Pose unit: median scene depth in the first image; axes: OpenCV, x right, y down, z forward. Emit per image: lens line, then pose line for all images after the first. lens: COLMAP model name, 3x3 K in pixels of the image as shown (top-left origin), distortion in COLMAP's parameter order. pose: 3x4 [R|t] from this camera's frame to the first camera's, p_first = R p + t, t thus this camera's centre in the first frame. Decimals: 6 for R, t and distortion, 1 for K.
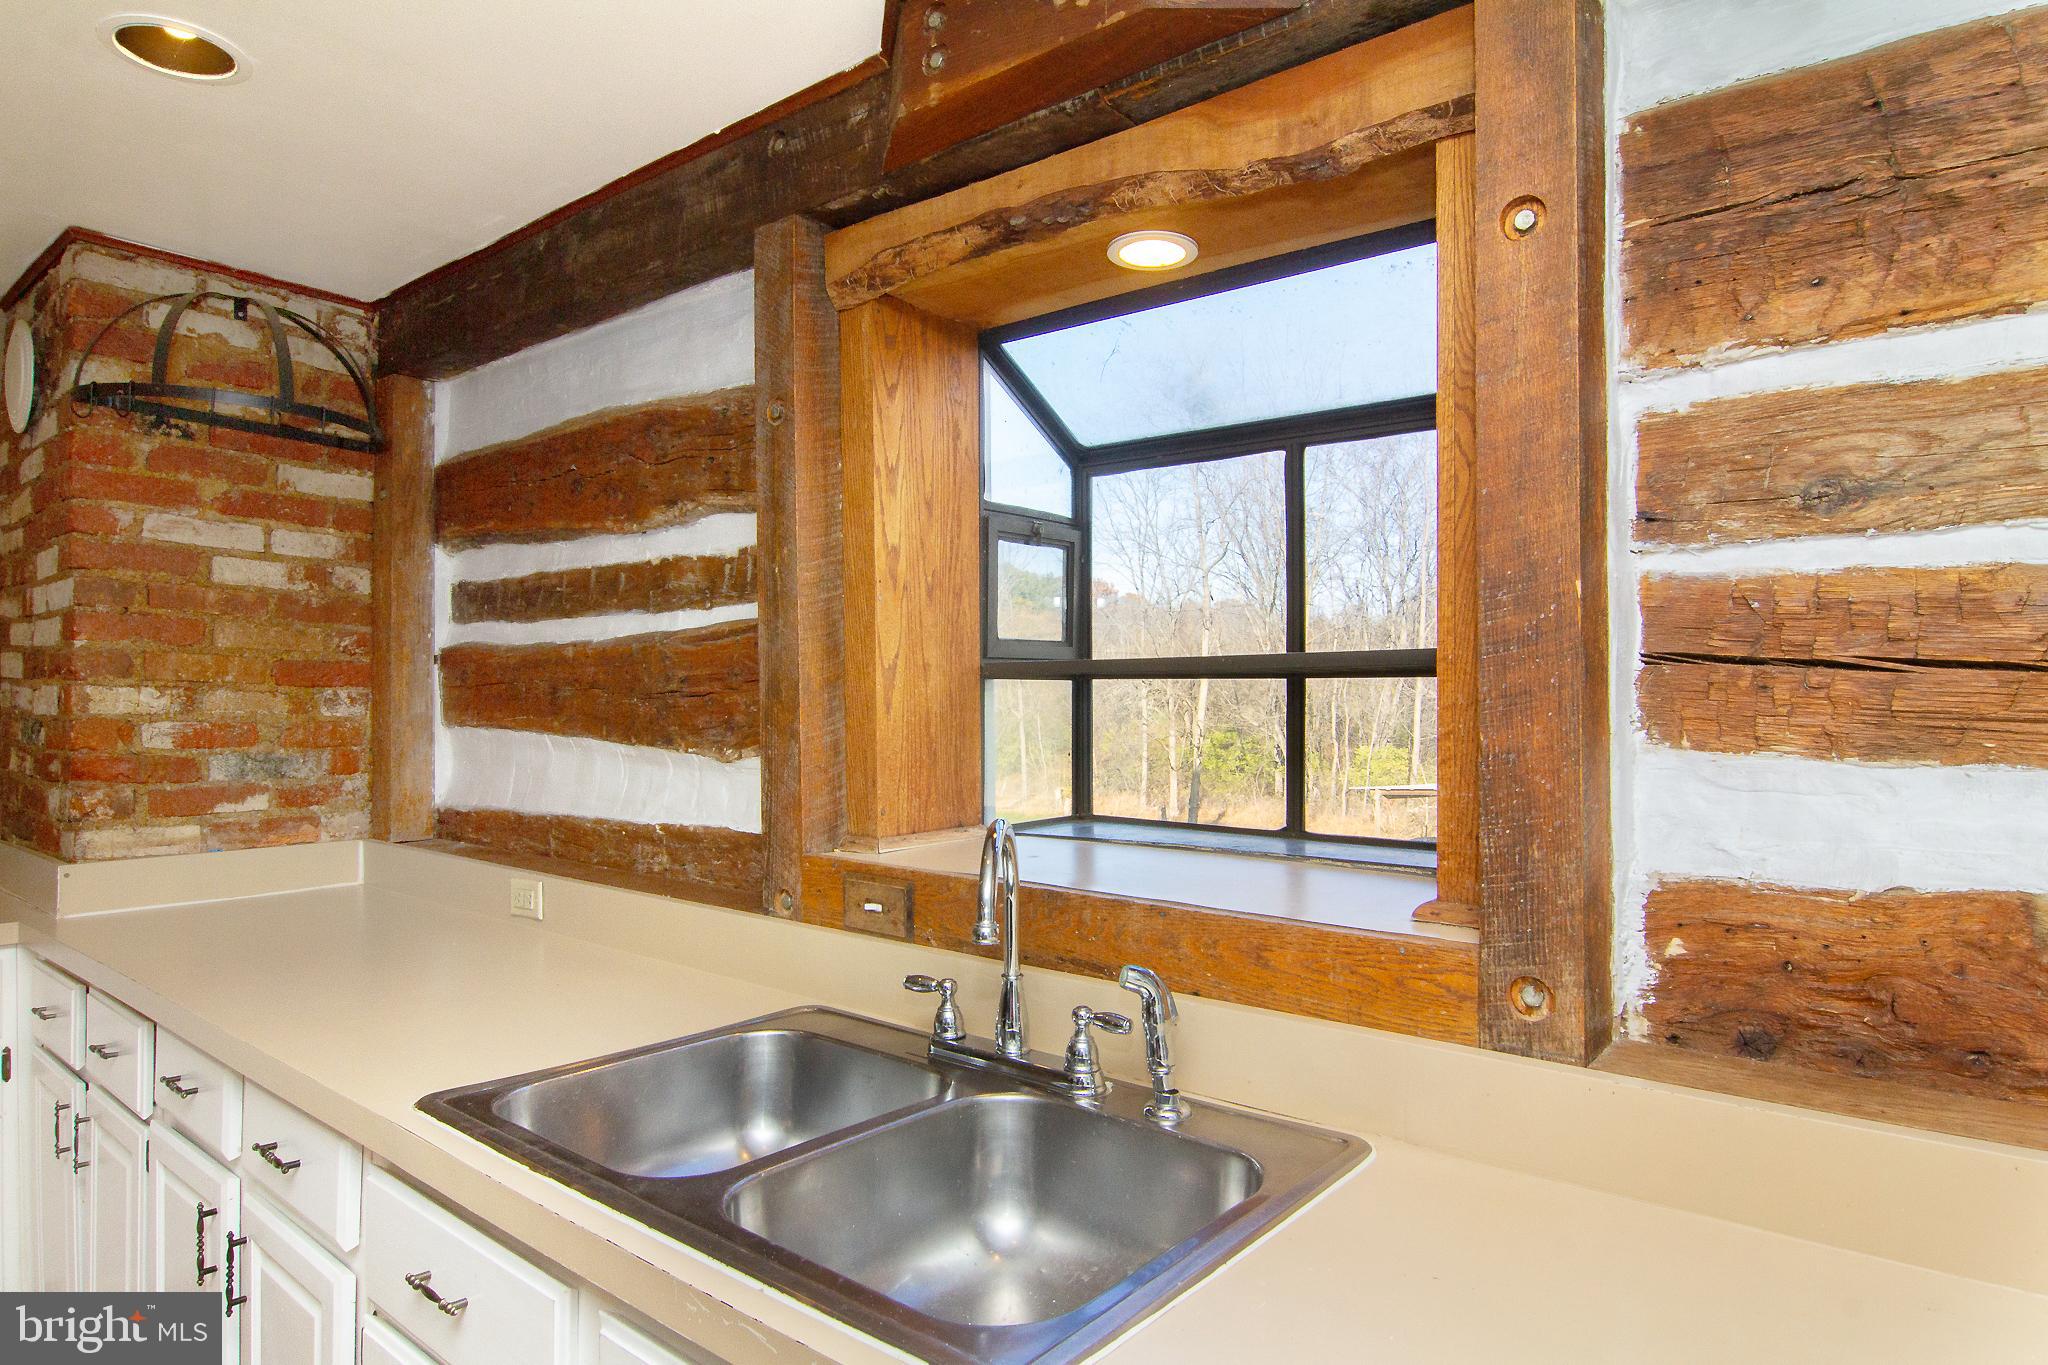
lens RADIAL K [[1204.1, 0, 1048.6], [0, 1204.1, 688.0], [0, 0, 1]] dist [-0.004696, -0.002519]
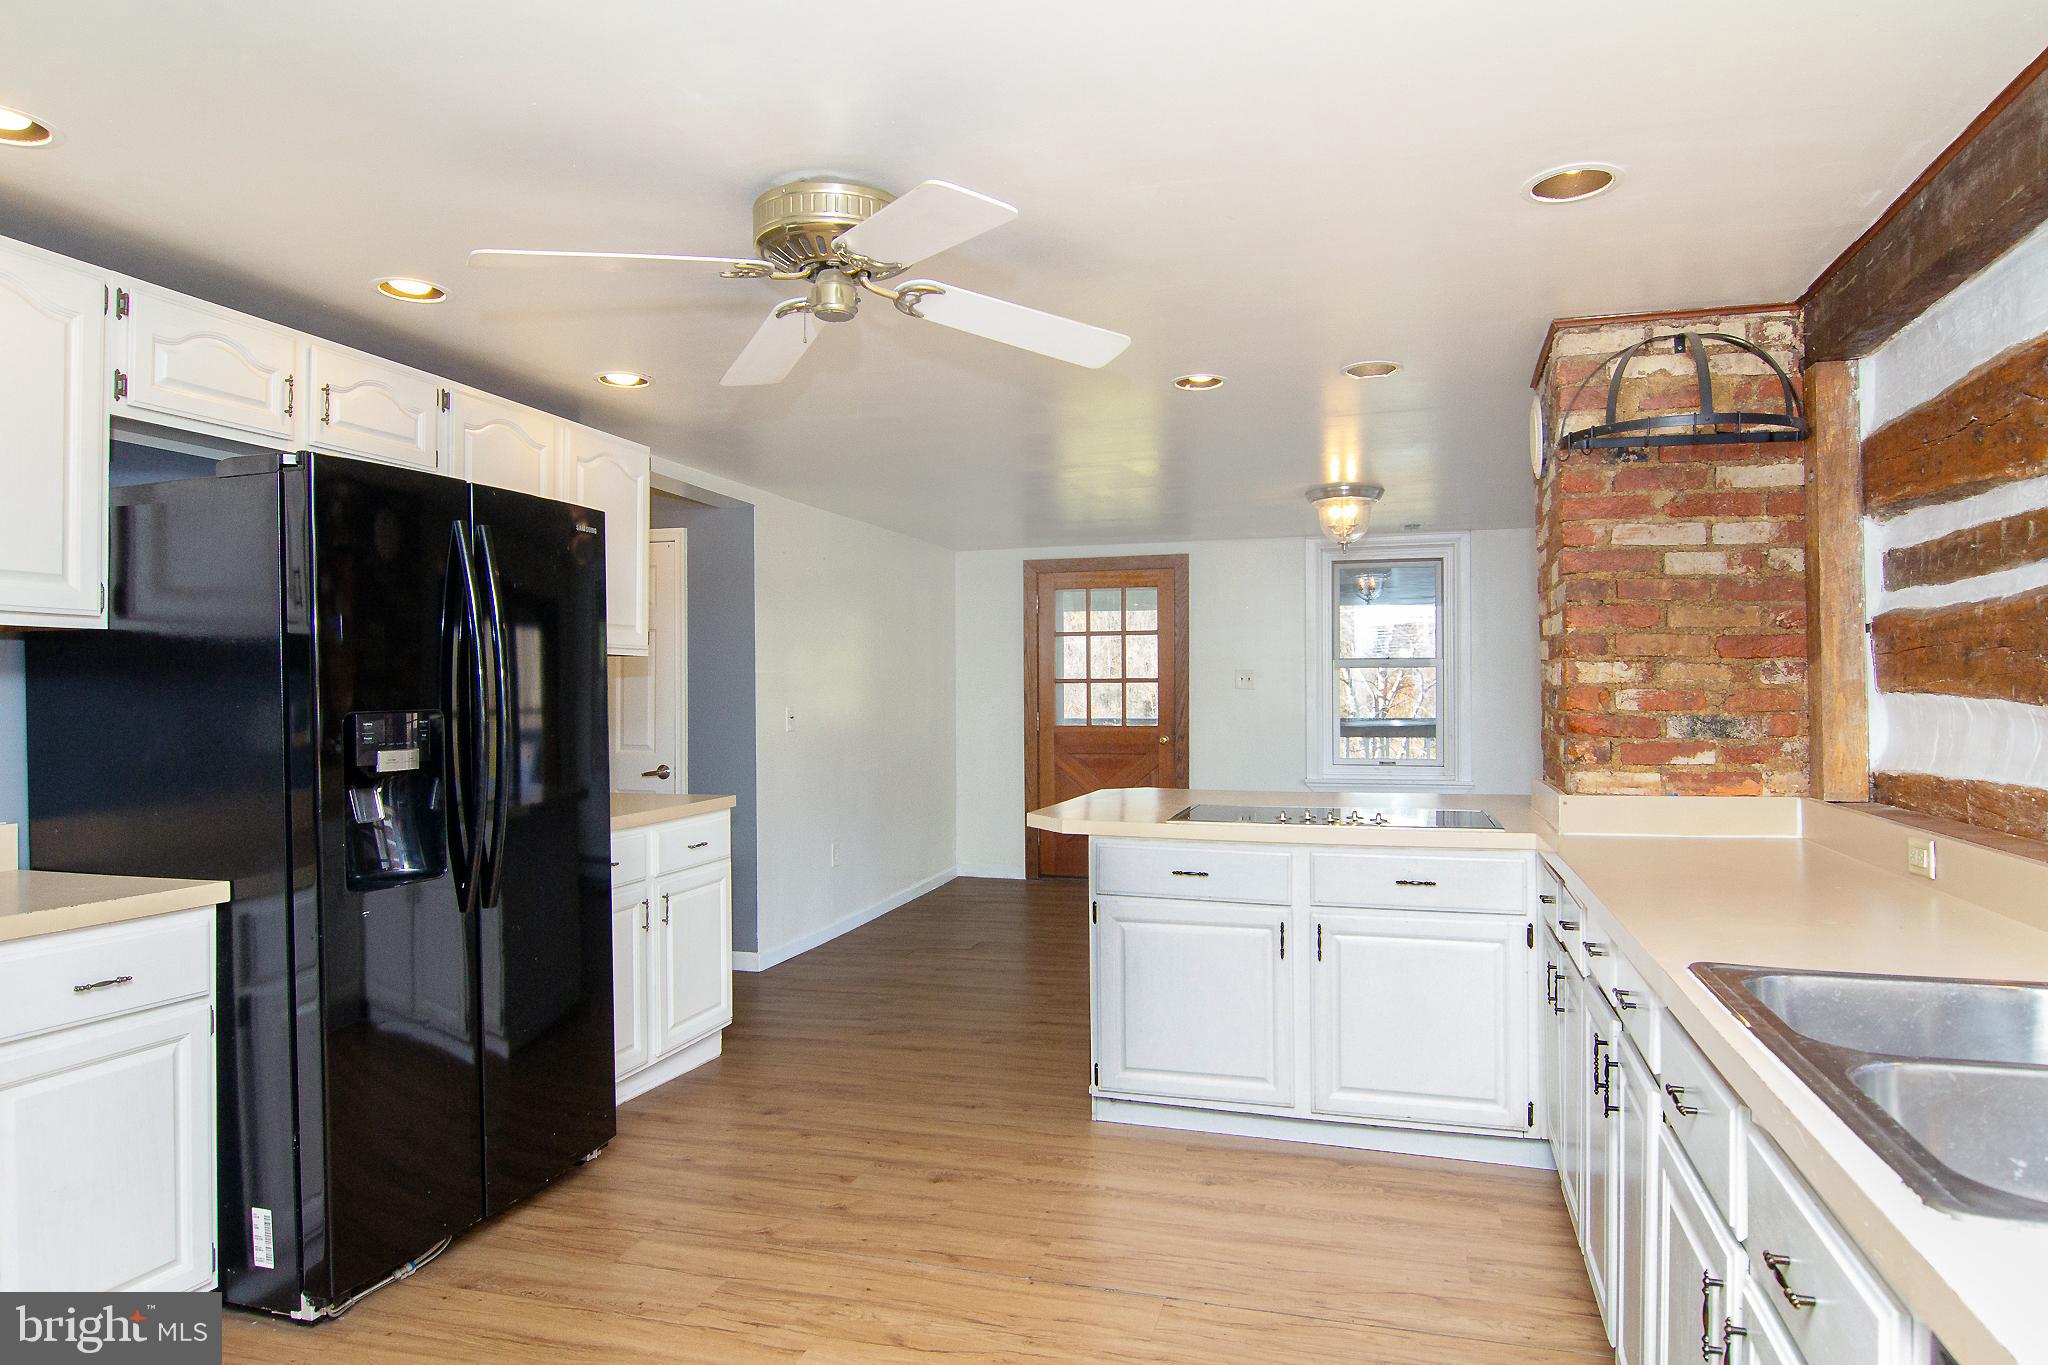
lens RADIAL K [[1204.1, 0, 1048.6], [0, 1204.1, 688.0], [0, 0, 1]] dist [-0.004696, -0.002519]
pose [[0.394938, -0.012563, -0.918622, 0.173109], [0.022593, 0.999737, -0.003959, 0.017653], [0.918430, -0.019191, 0.395118, -0.056587]]
